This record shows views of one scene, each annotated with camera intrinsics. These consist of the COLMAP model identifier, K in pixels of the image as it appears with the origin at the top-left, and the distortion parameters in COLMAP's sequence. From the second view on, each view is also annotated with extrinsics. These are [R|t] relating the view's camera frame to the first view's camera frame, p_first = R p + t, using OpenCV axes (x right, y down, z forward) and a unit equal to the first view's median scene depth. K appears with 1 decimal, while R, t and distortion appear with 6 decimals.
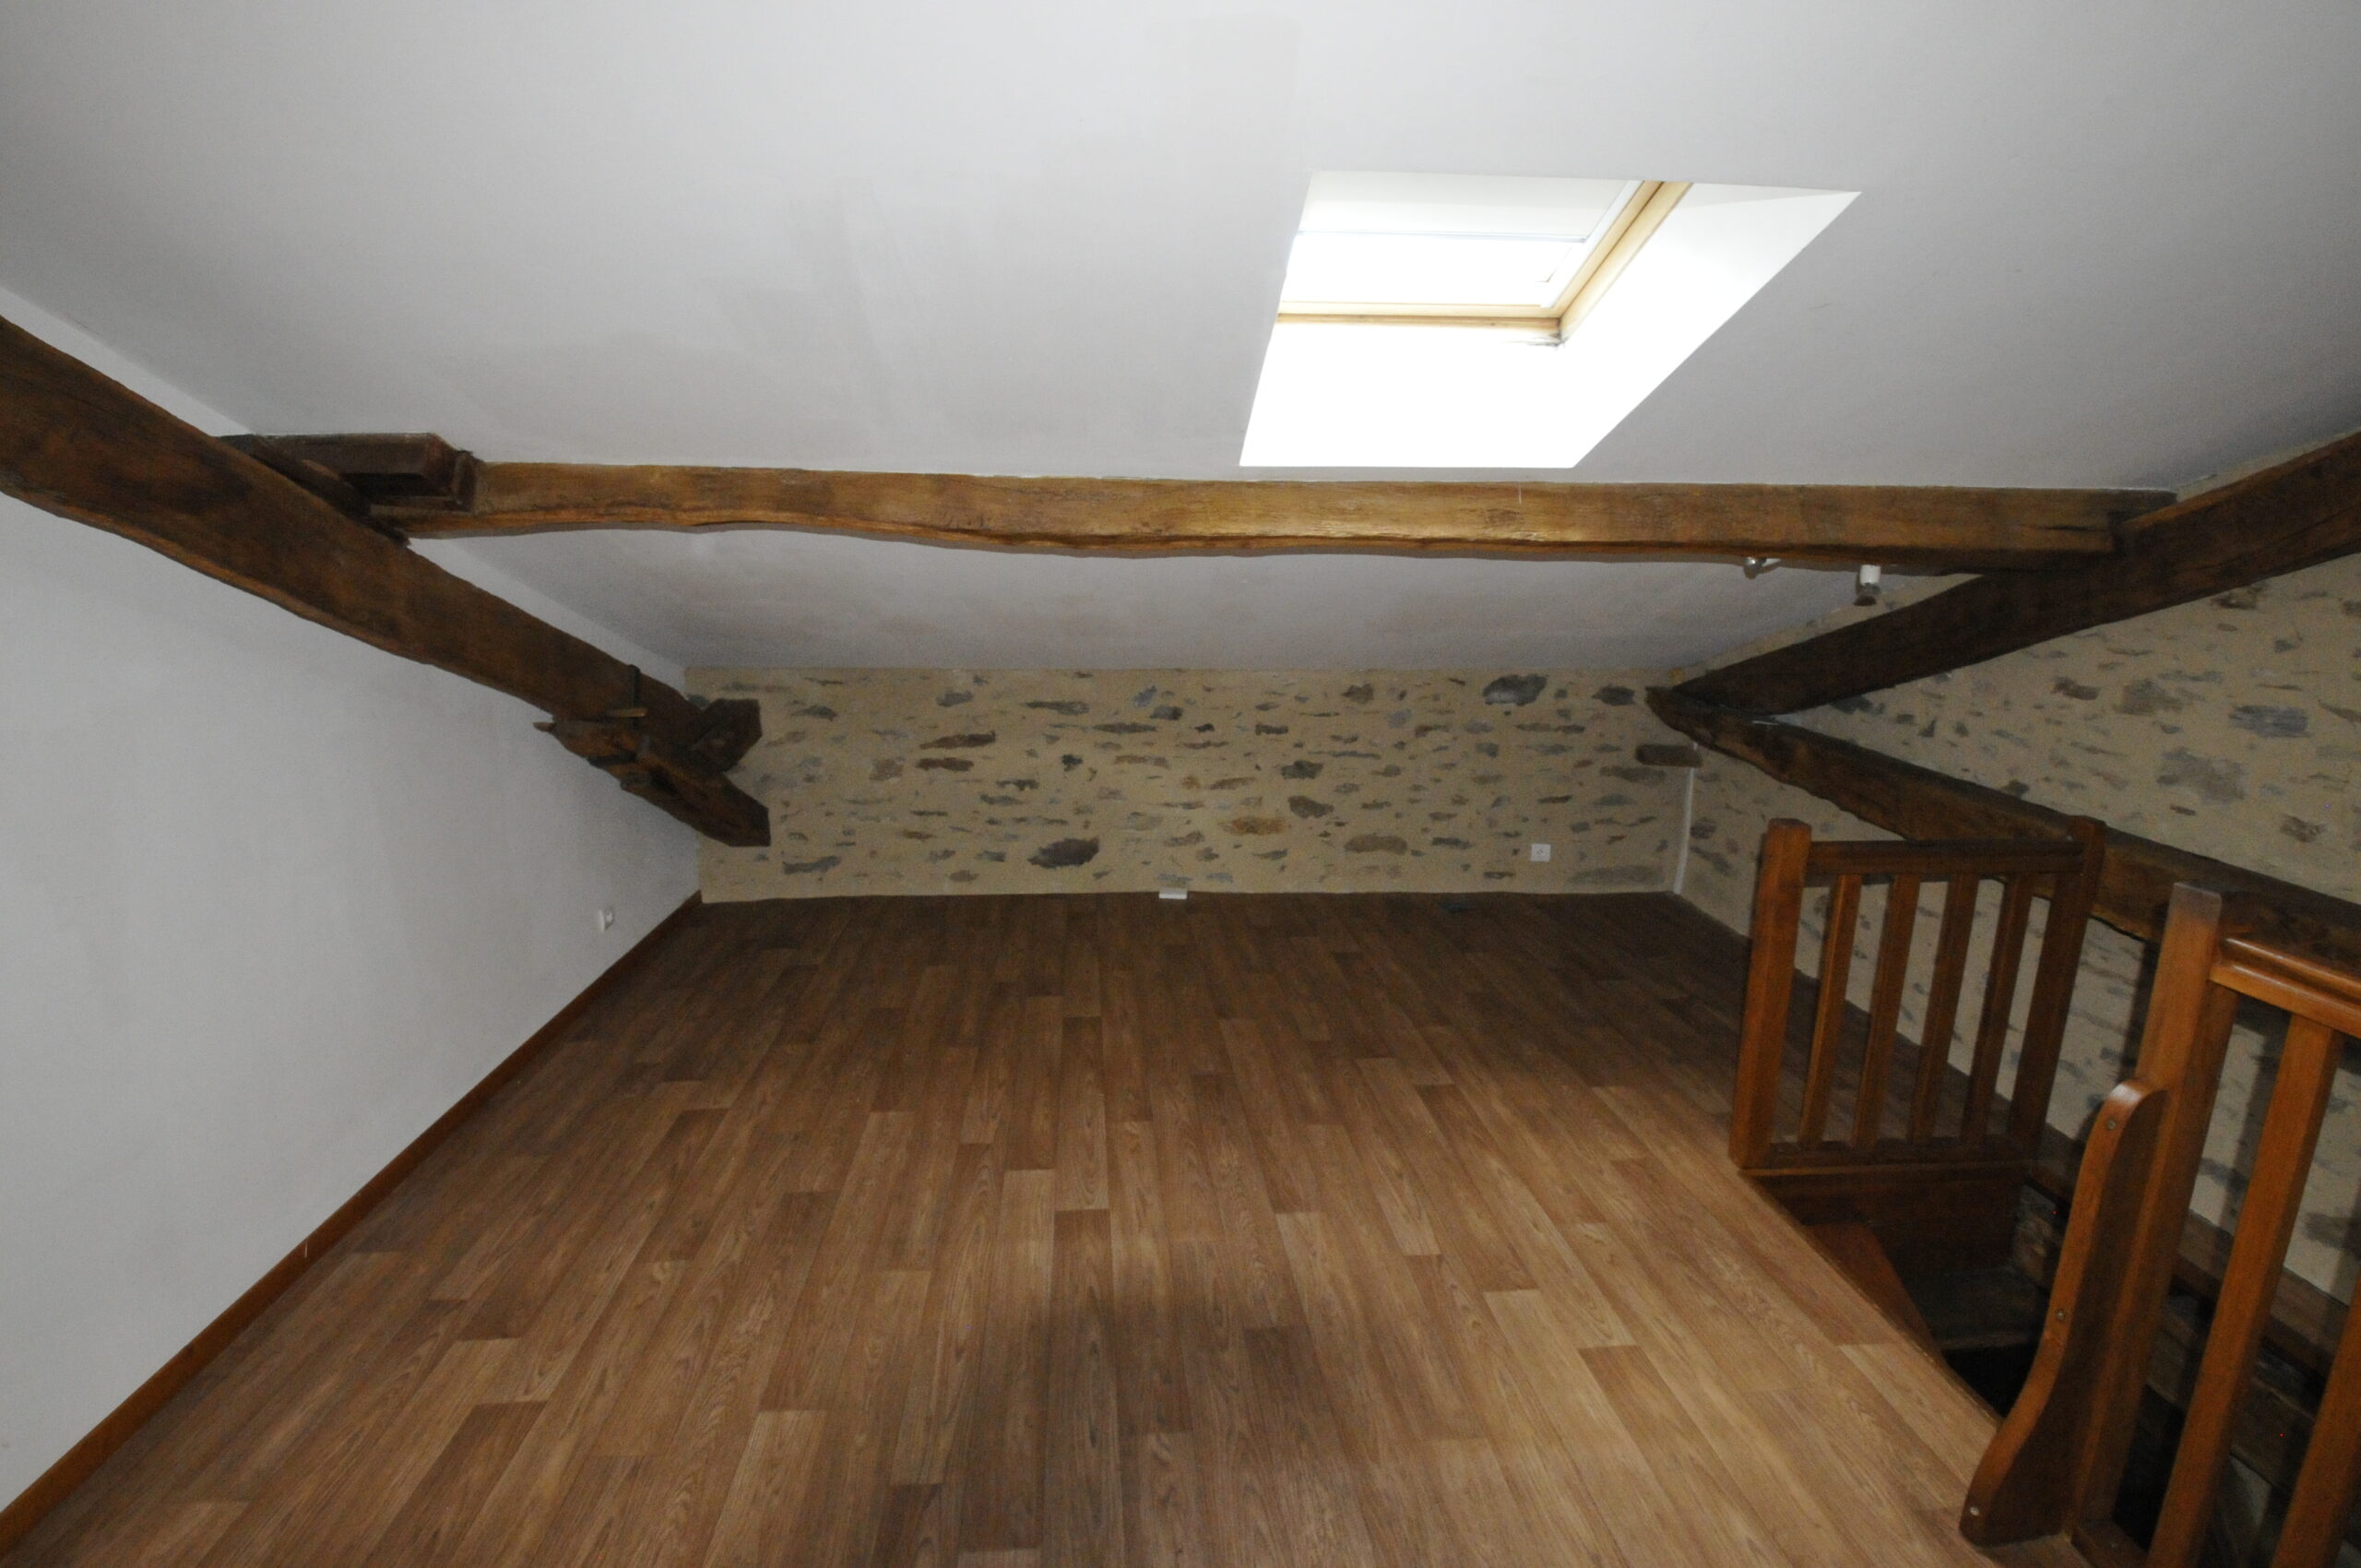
lens RADIAL K [[1034.9, 0, 1176.3], [0, 1034.9, 746.9], [0, 0, 1]] dist [-0.007660, -0.013643]
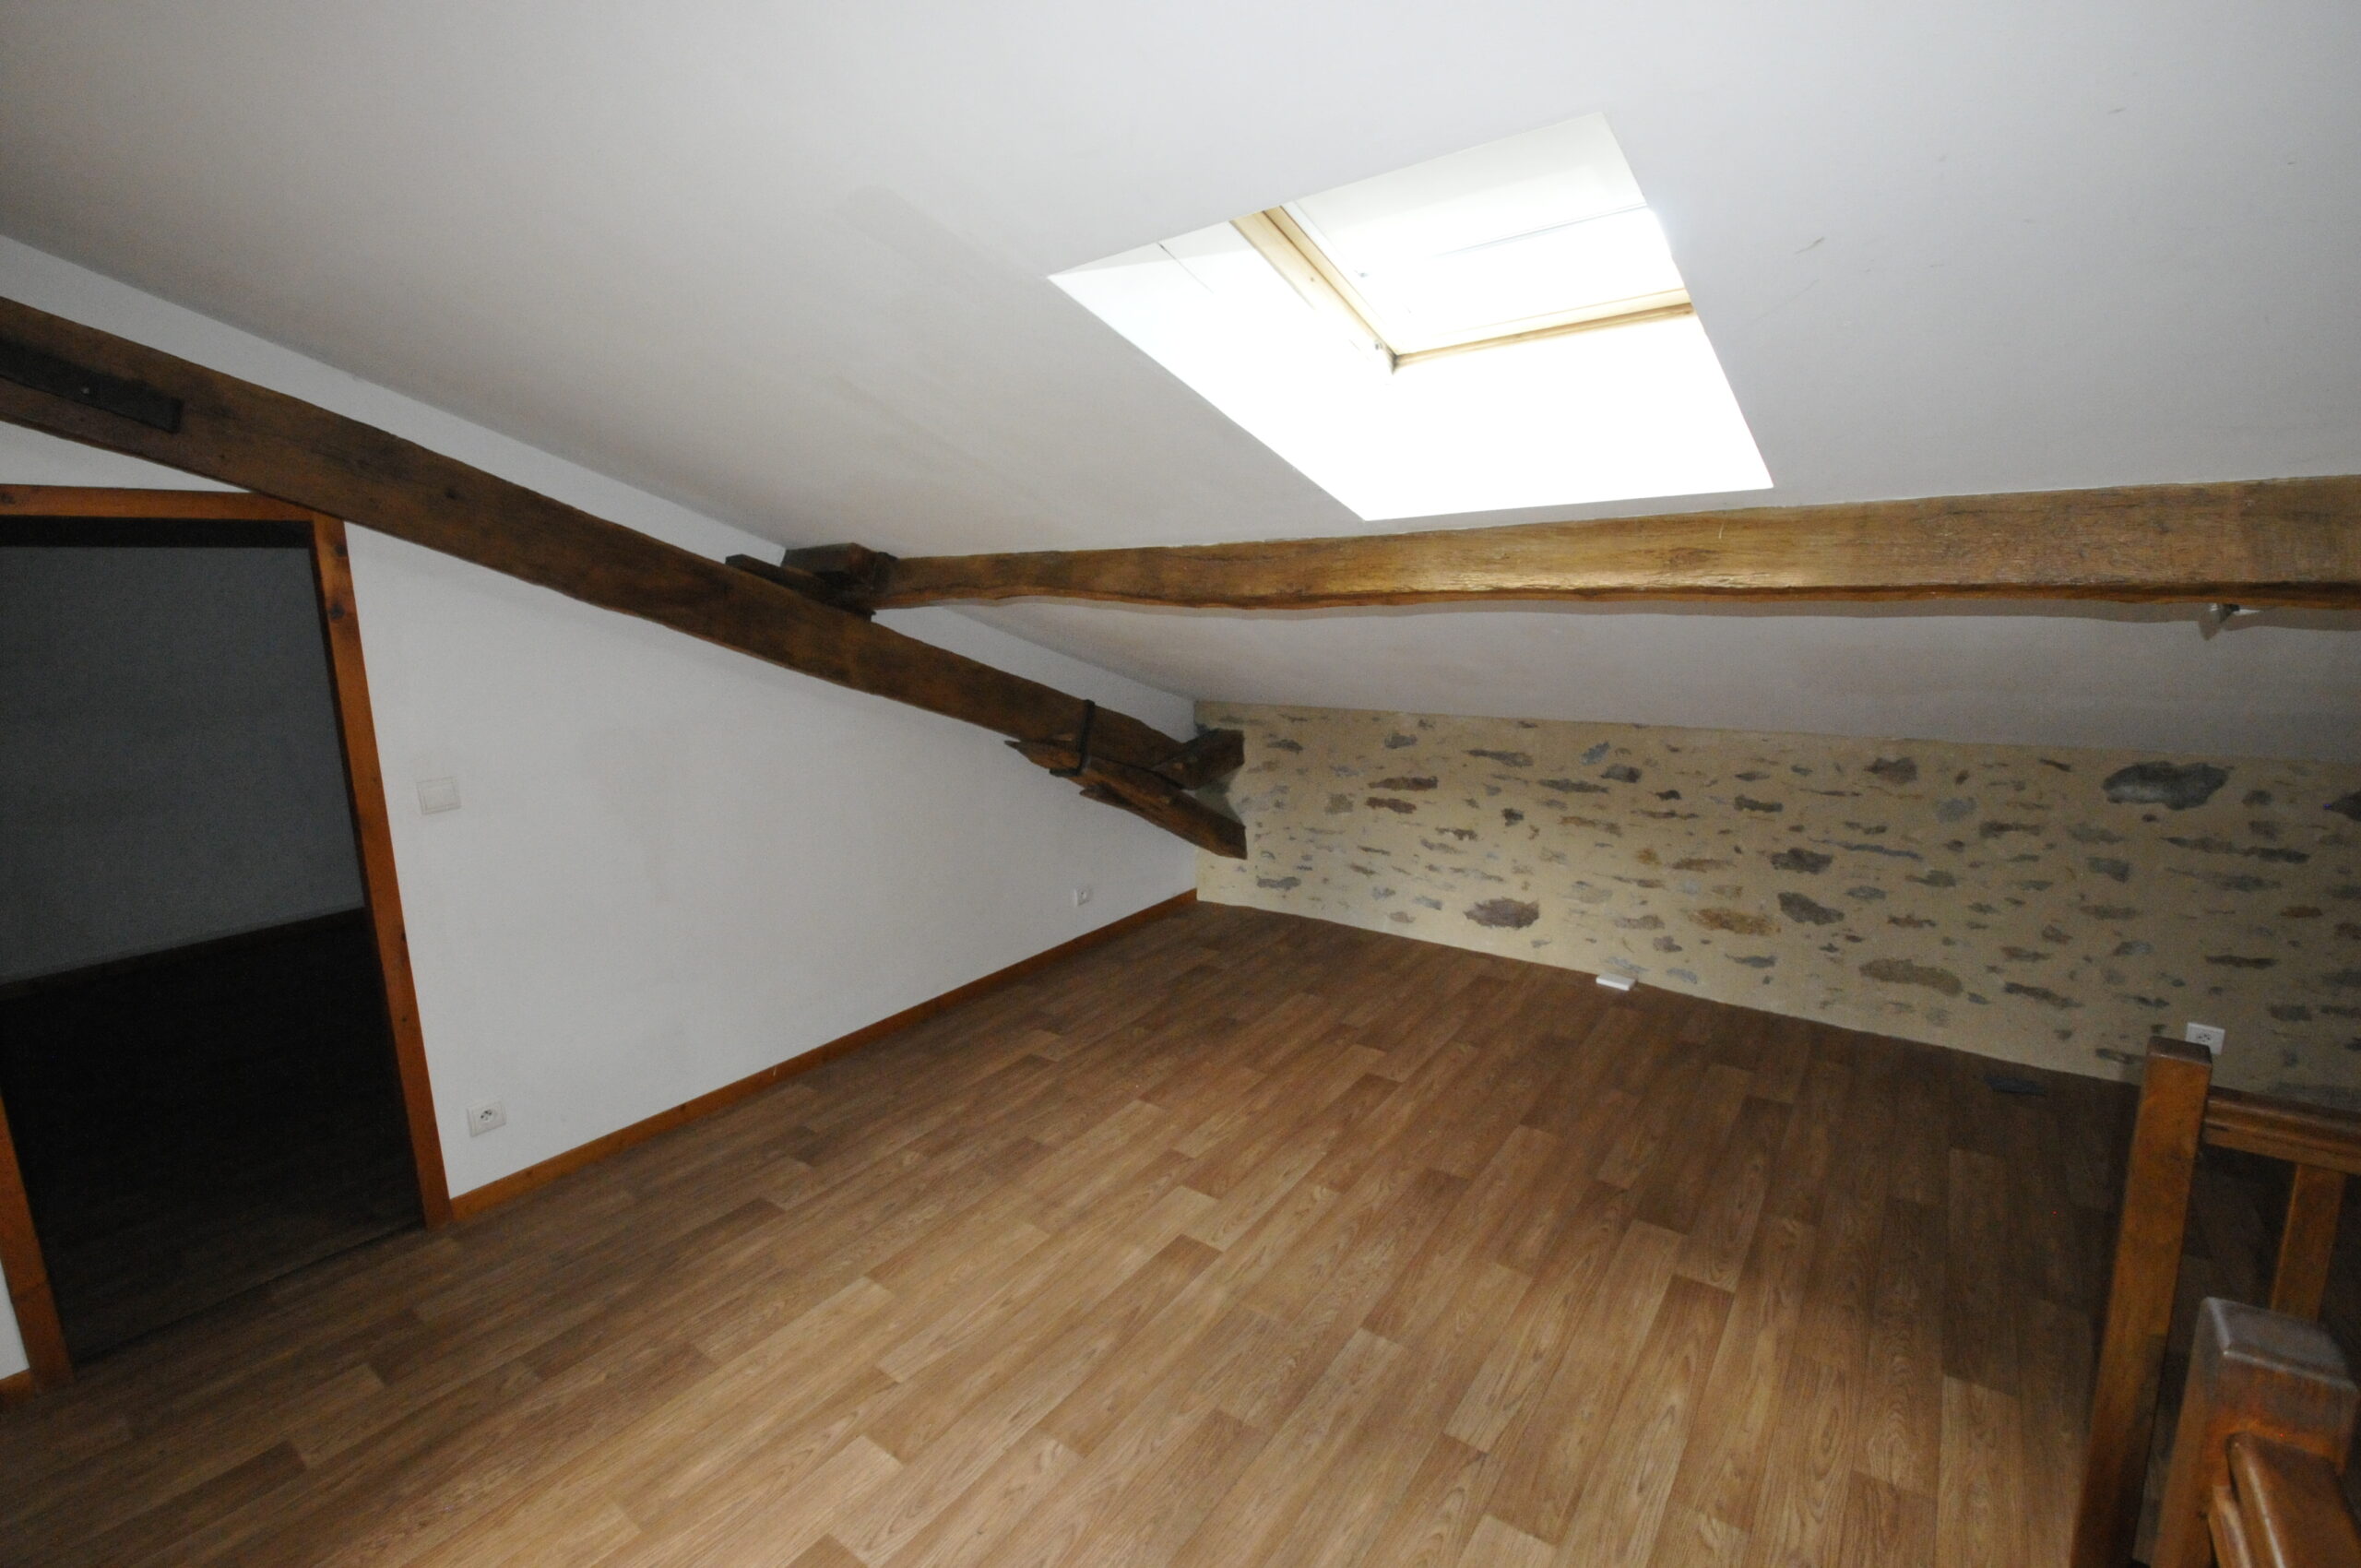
lens RADIAL K [[1034.9, 0, 1177.3], [0, 1034.9, 746.9], [0, 0, 1]] dist [-0.007660, -0.013643]
pose [[0.743670, 0.070051, -0.664867, 0.433361], [-0.087176, 0.996165, 0.007449, -0.043531], [0.662839, 0.052421, 0.746924, 0.142773]]
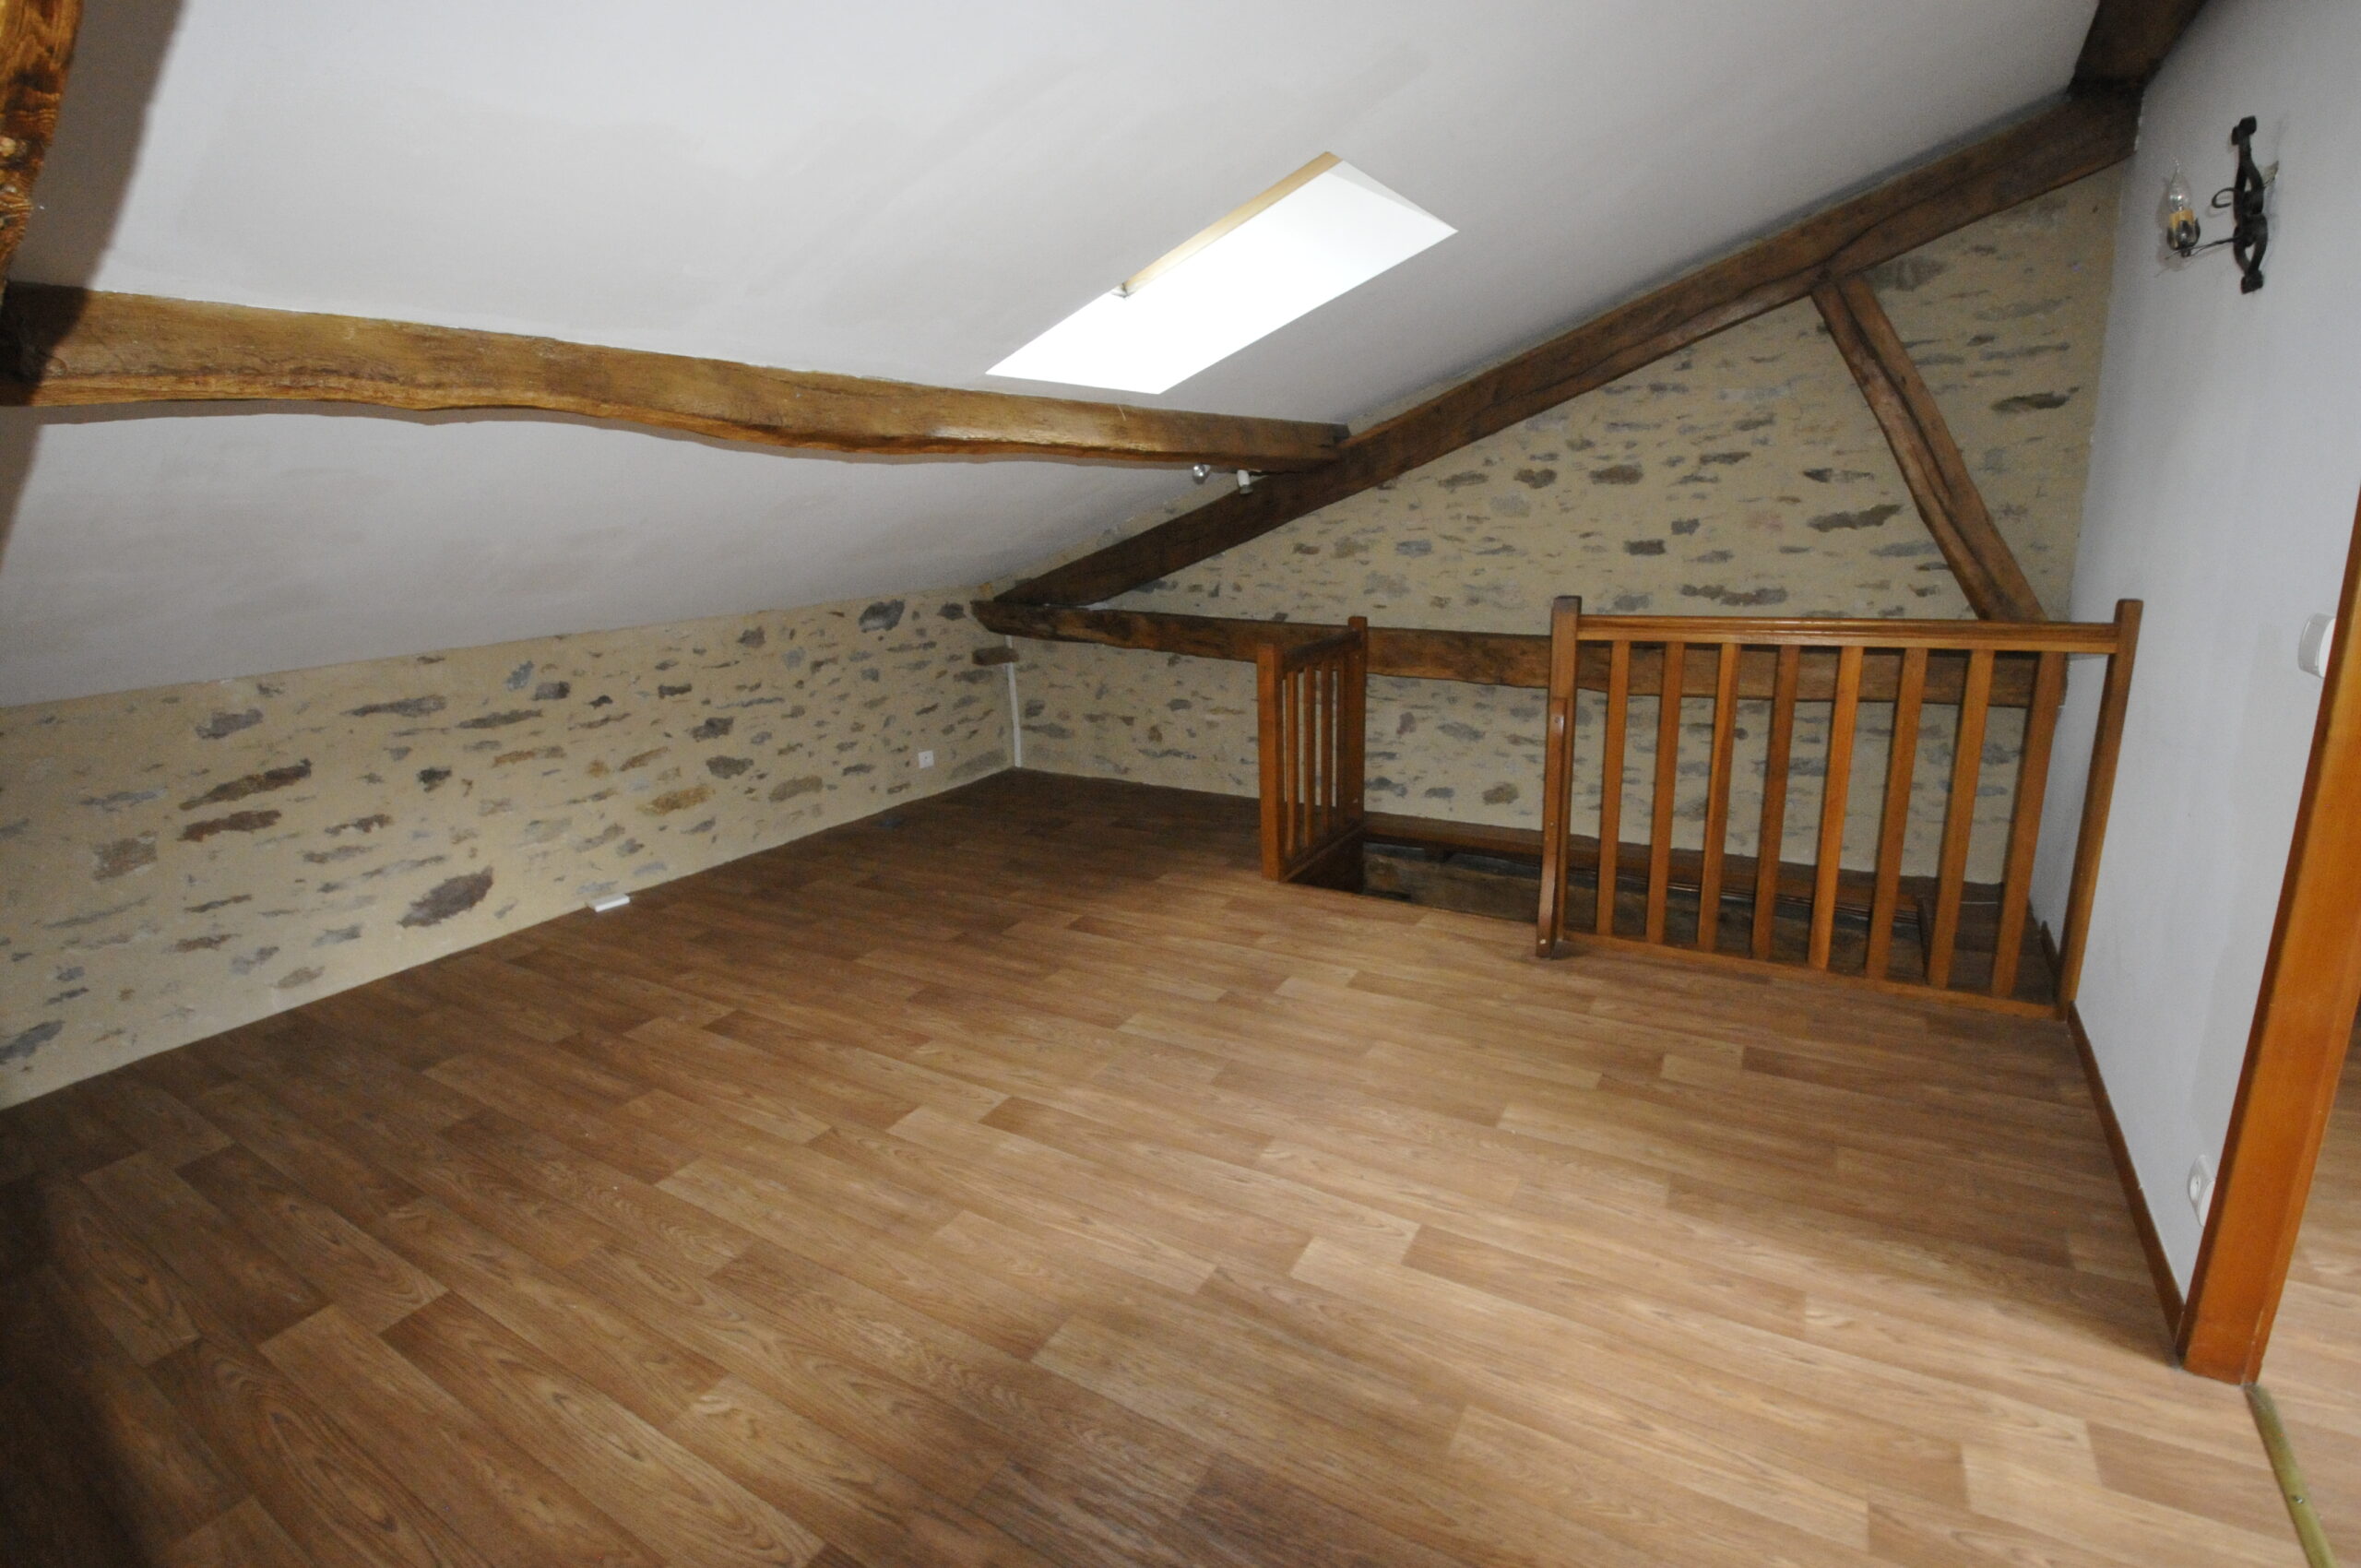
lens RADIAL K [[1034.9, 0, 1194.1], [0, 1034.9, 737.4], [0, 0, 1]] dist [-0.007660, -0.013643]
pose [[0.568923, -0.207978, 0.795658, -0.564006], [0.194532, 0.974070, 0.115516, 0.010849], [-0.799052, 0.089062, 0.594629, 0.163410]]
